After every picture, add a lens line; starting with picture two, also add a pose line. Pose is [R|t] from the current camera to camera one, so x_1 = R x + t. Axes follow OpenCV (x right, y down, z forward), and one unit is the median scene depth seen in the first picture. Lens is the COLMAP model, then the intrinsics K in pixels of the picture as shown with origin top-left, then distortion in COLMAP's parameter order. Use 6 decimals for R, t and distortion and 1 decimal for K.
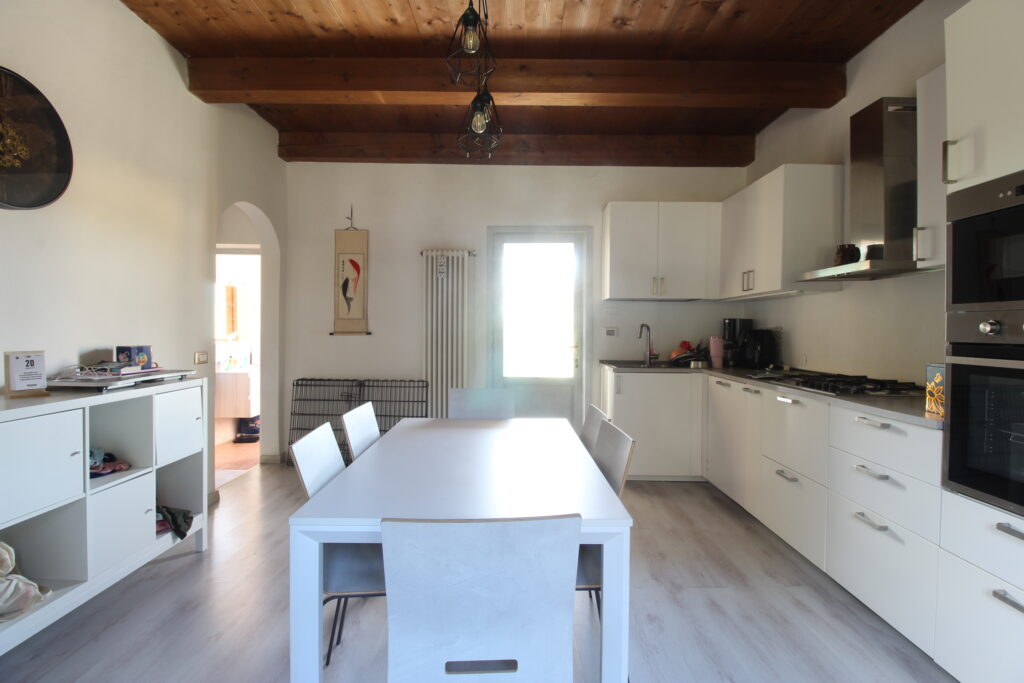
lens RADIAL K [[472.0, 0, 514.3], [0, 472.0, 335.4], [0, 0, 1]] dist [-0.000852, -0.012523]
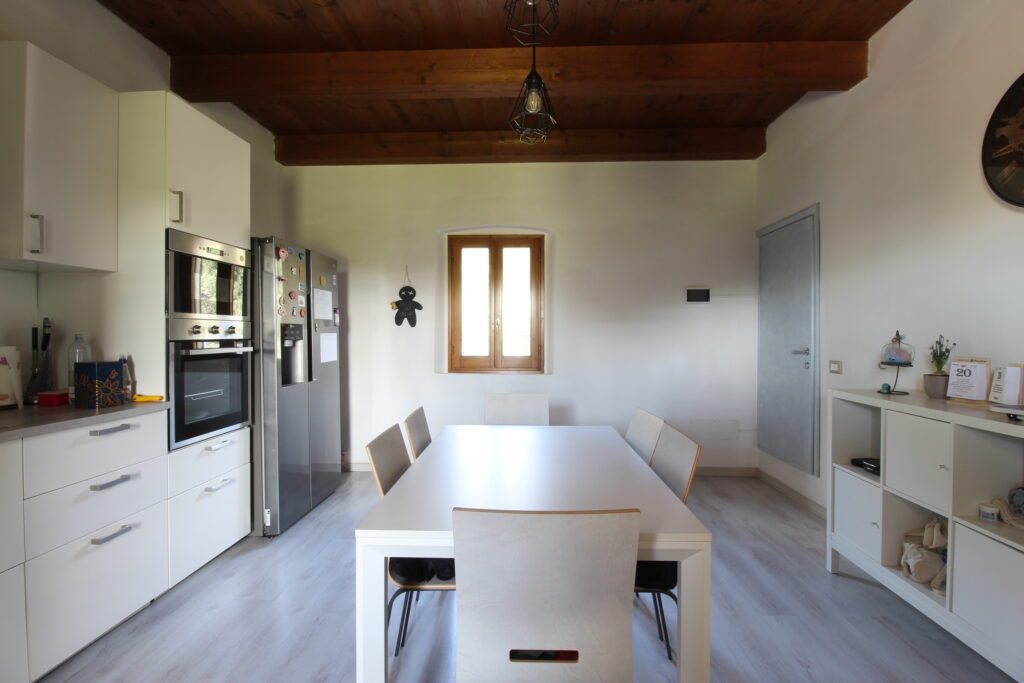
lens RADIAL K [[472.0, 0, 512.9], [0, 472.0, 336.1], [0, 0, 1]] dist [-0.000852, -0.012523]
pose [[-0.999088, -0.010590, 0.041375, -0.038442], [-0.009759, 0.999748, 0.020230, -0.014252], [-0.041579, 0.019808, -0.998939, 0.939005]]
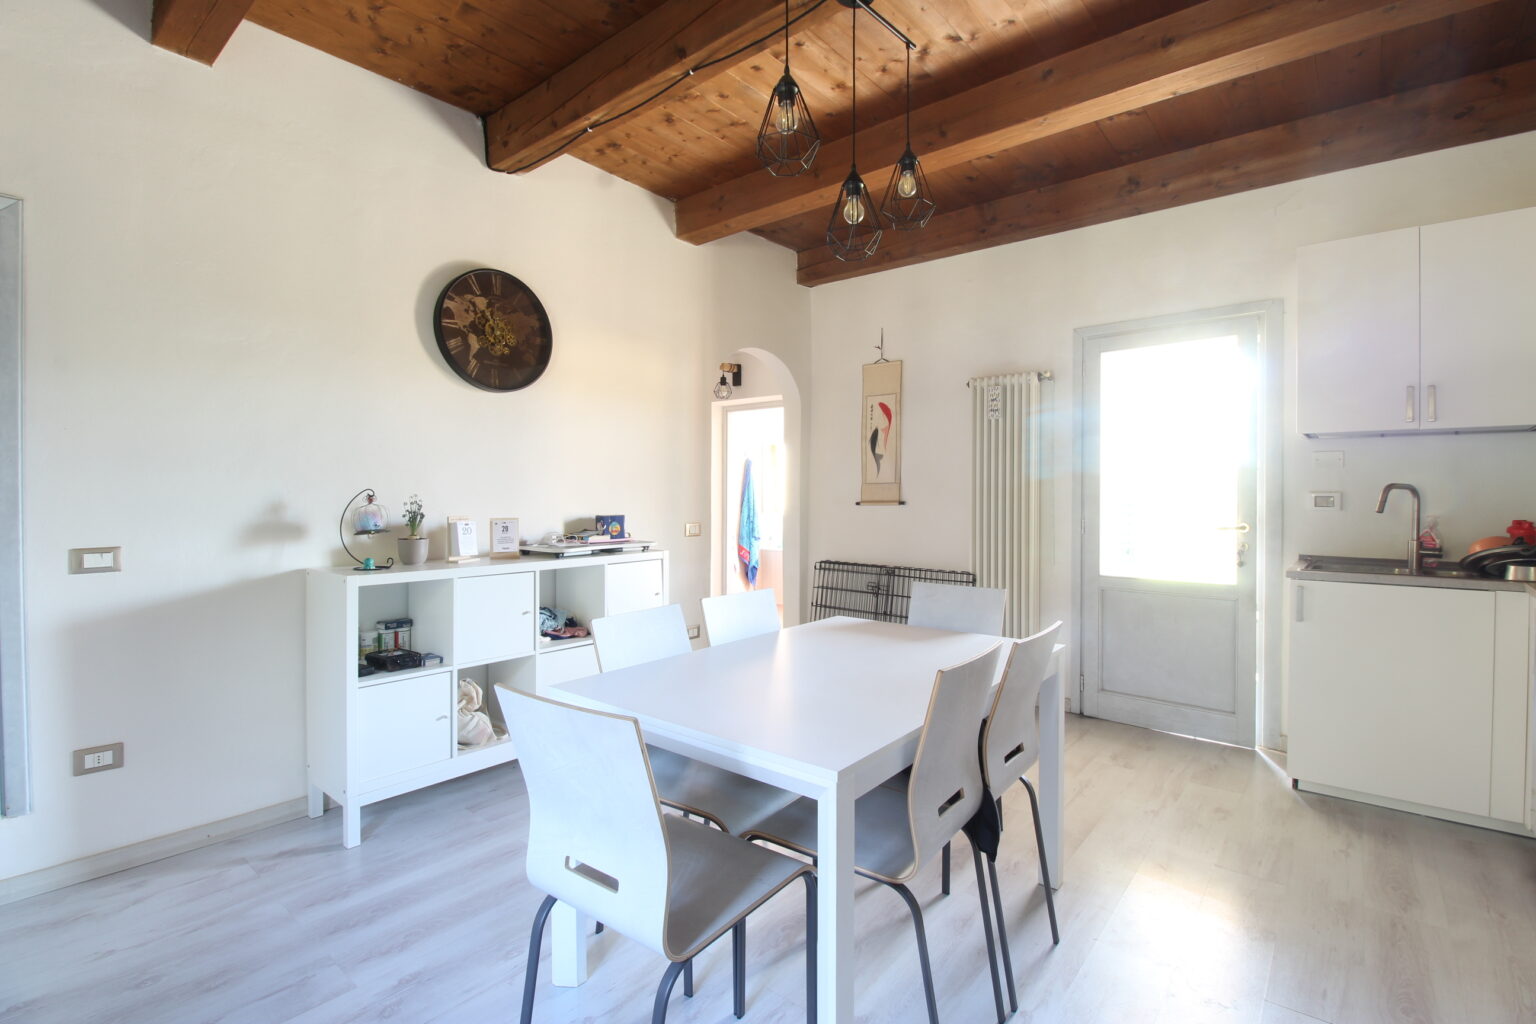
lens RADIAL K [[707.9, 0, 771.6], [0, 707.9, 502.5], [0, 0, 1]] dist [-0.000852, -0.012523]
pose [[0.769952, 0.000036, -0.638102, 0.257688], [-0.003535, 0.999985, -0.004210, 0.000659], [0.638092, 0.005498, 0.769941, 0.043547]]
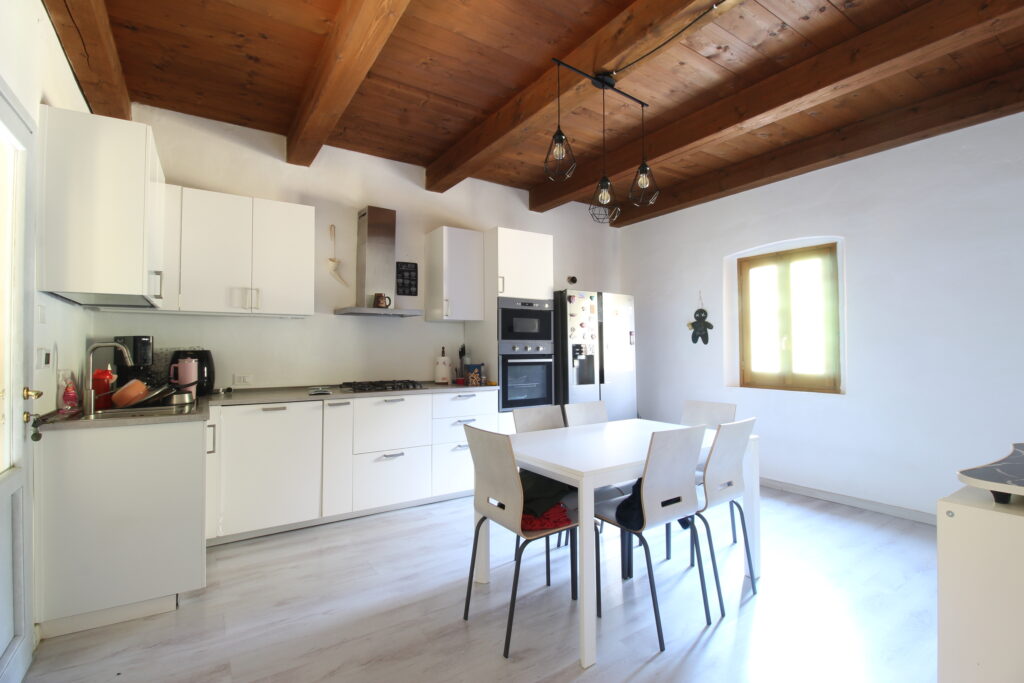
lens RADIAL K [[472.0, 0, 512.4], [0, 472.0, 337.5], [0, 0, 1]] dist [-0.000852, -0.012523]
pose [[-0.553251, 0.015693, 0.832867, -0.513098], [0.010136, 0.999875, -0.012107, -0.018983], [-0.832953, 0.001744, -0.553341, 0.969102]]
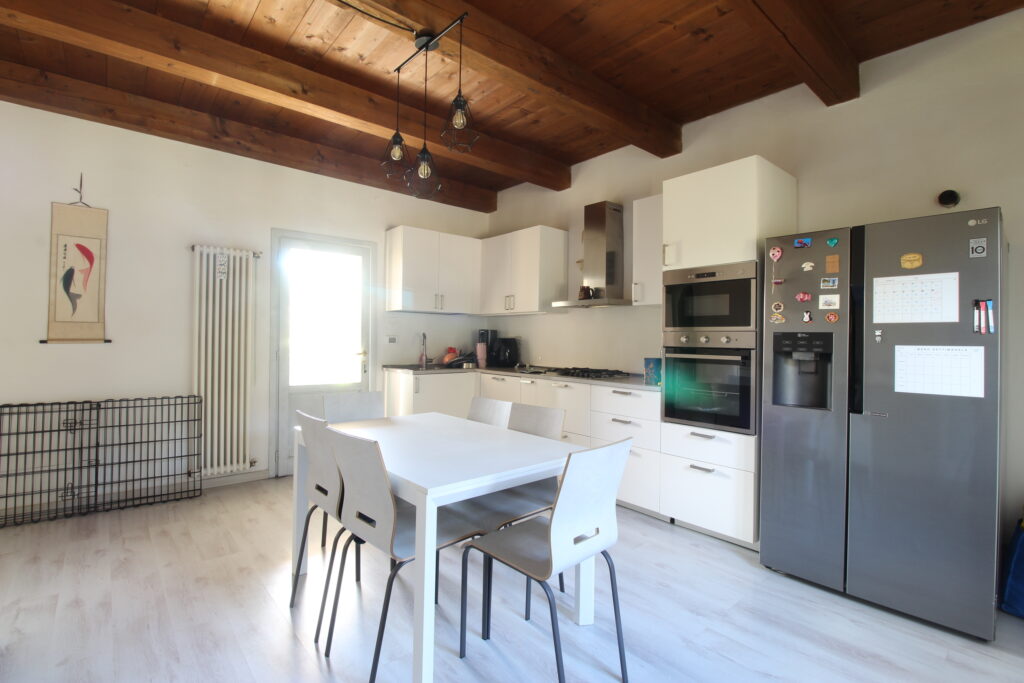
lens RADIAL K [[472.0, 0, 514.5], [0, 472.0, 335.2], [0, 0, 1]] dist [-0.000852, -0.012523]
pose [[0.755340, 0.007483, 0.655290, -0.346048], [0.001290, 0.999916, -0.012906, -0.003231], [-0.655332, 0.010593, 0.755267, -0.036396]]
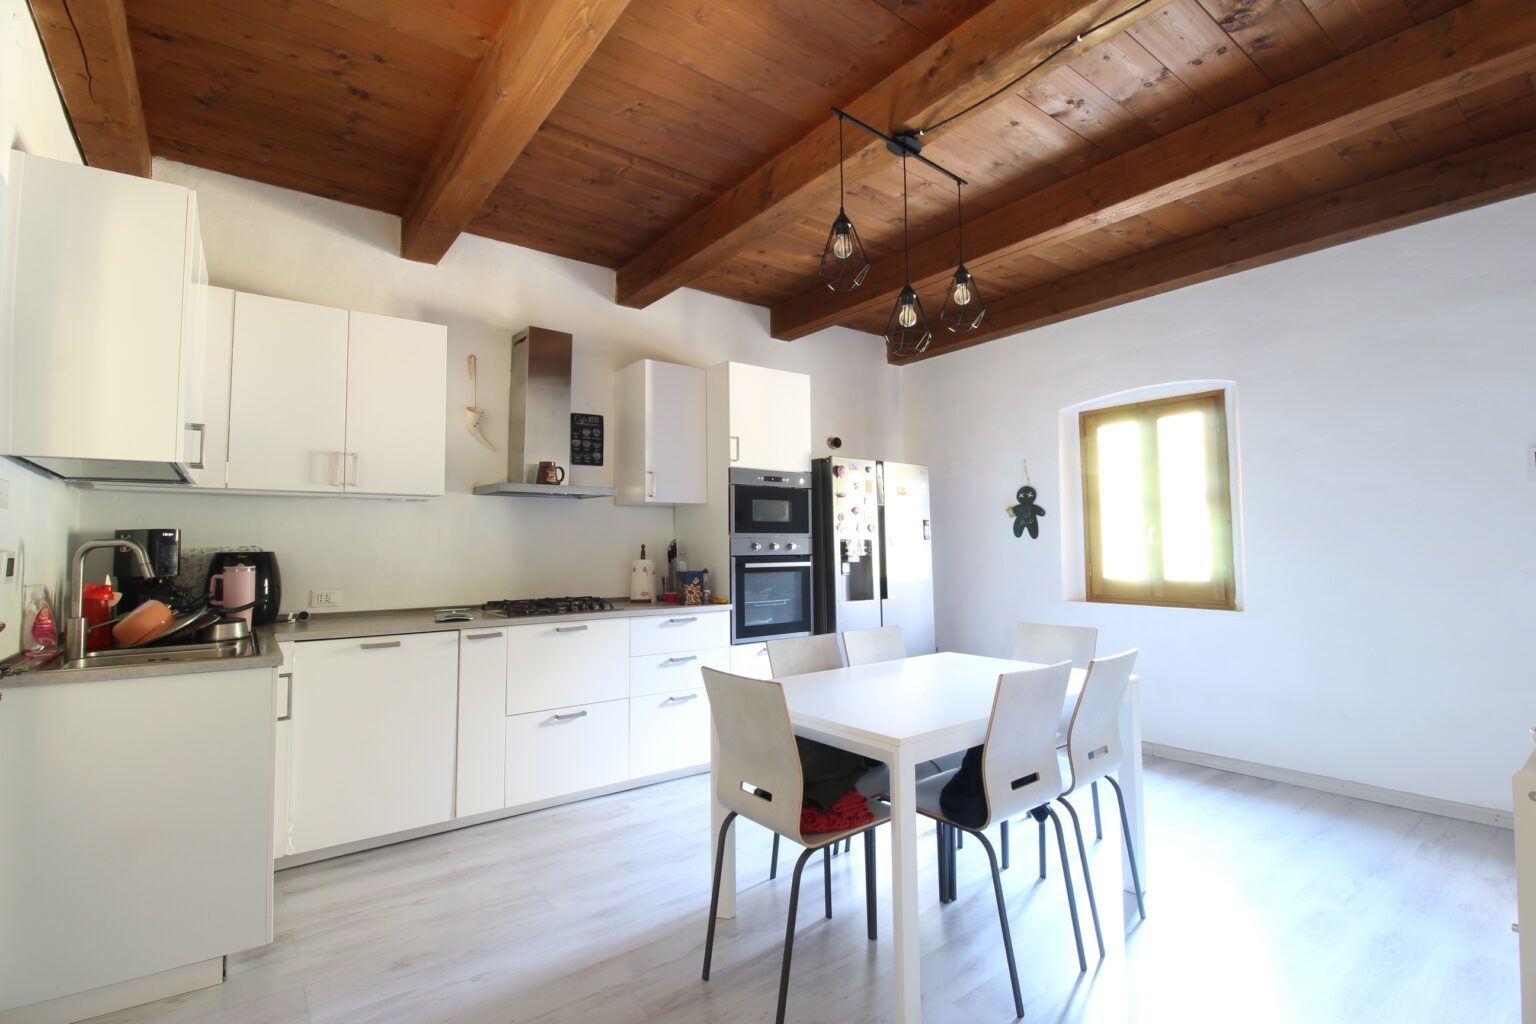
lens RADIAL K [[707.9, 0, 769.4], [0, 707.9, 505.8], [0, 0, 1]] dist [-0.000852, -0.012523]
pose [[-0.607257, 0.044967, 0.793232, -0.472103], [0.014869, 0.998865, -0.045241, -0.019318], [-0.794367, -0.015678, -0.607236, 0.993584]]
